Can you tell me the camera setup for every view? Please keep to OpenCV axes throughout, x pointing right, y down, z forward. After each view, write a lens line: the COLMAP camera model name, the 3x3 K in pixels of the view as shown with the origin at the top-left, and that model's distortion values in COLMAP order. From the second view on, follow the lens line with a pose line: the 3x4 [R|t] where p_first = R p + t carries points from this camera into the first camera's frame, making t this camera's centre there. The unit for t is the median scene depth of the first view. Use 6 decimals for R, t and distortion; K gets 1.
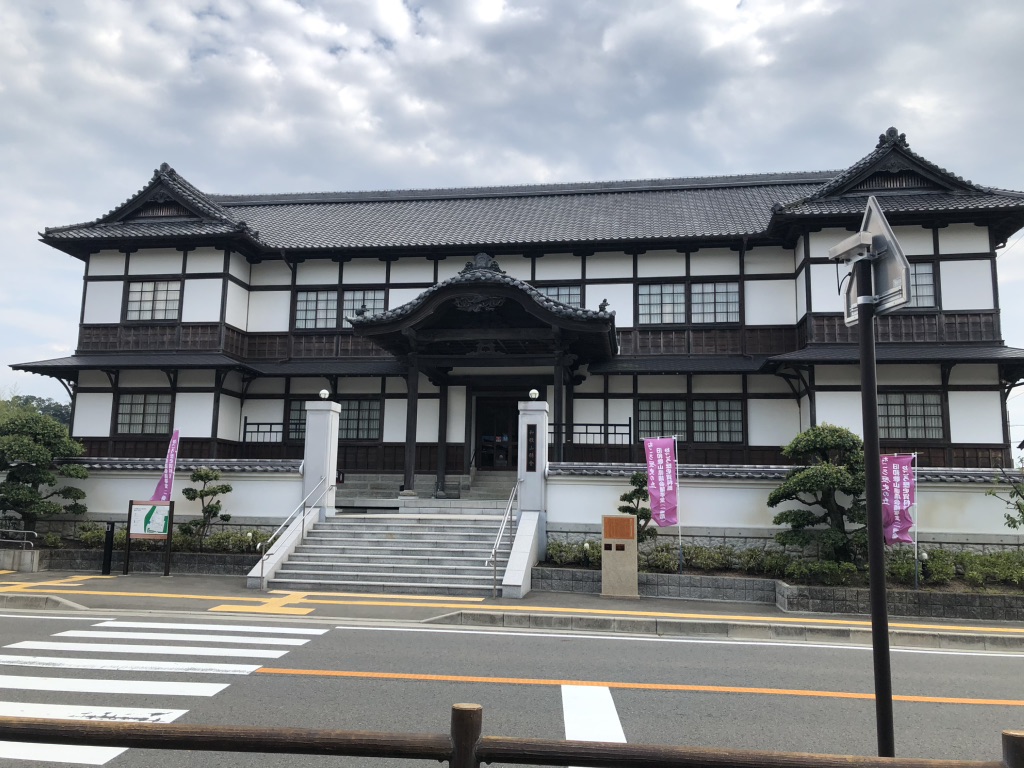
lens RADIAL K [[854.7, 0, 512.0], [0, 854.7, 384.0], [0, 0, 1]] dist [0.087706, 0.000859]
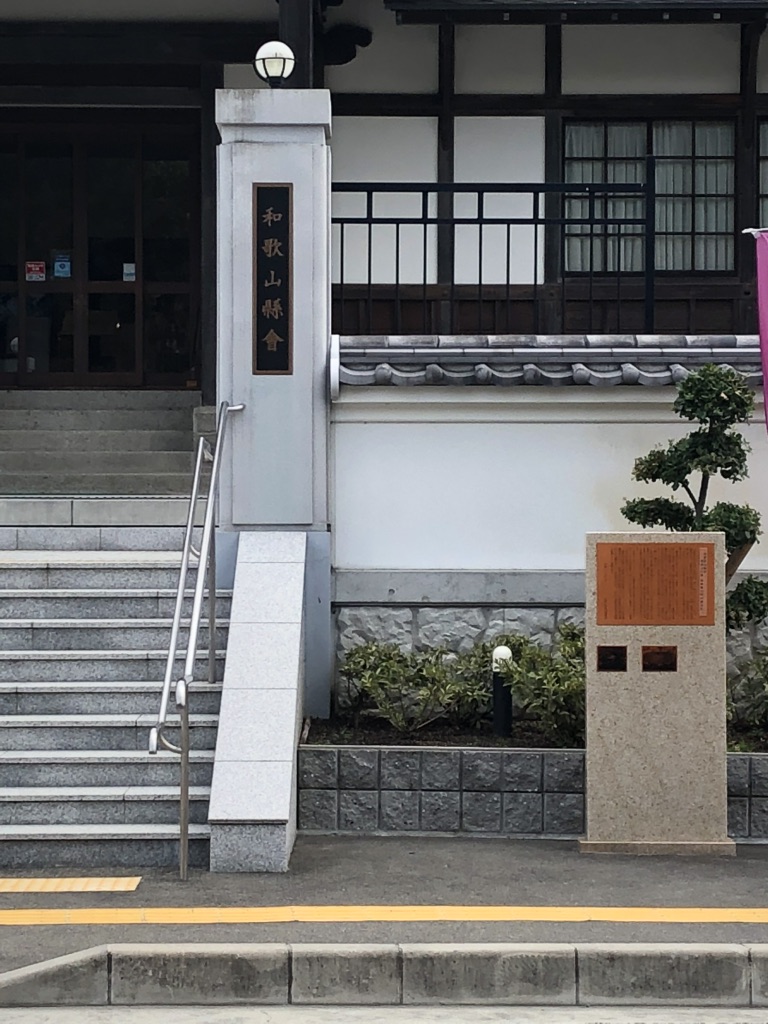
lens RADIAL K [[2755.6, 0, 384.0], [0, 2755.6, 512.0], [0, 0, 1]] dist [0.328029, -1.040263]
pose [[0.986751, -0.019558, 0.161060, -0.080048], [-0.002666, 0.990618, 0.136631, 0.033056], [-0.162222, -0.135250, 0.977441, 0.203446]]
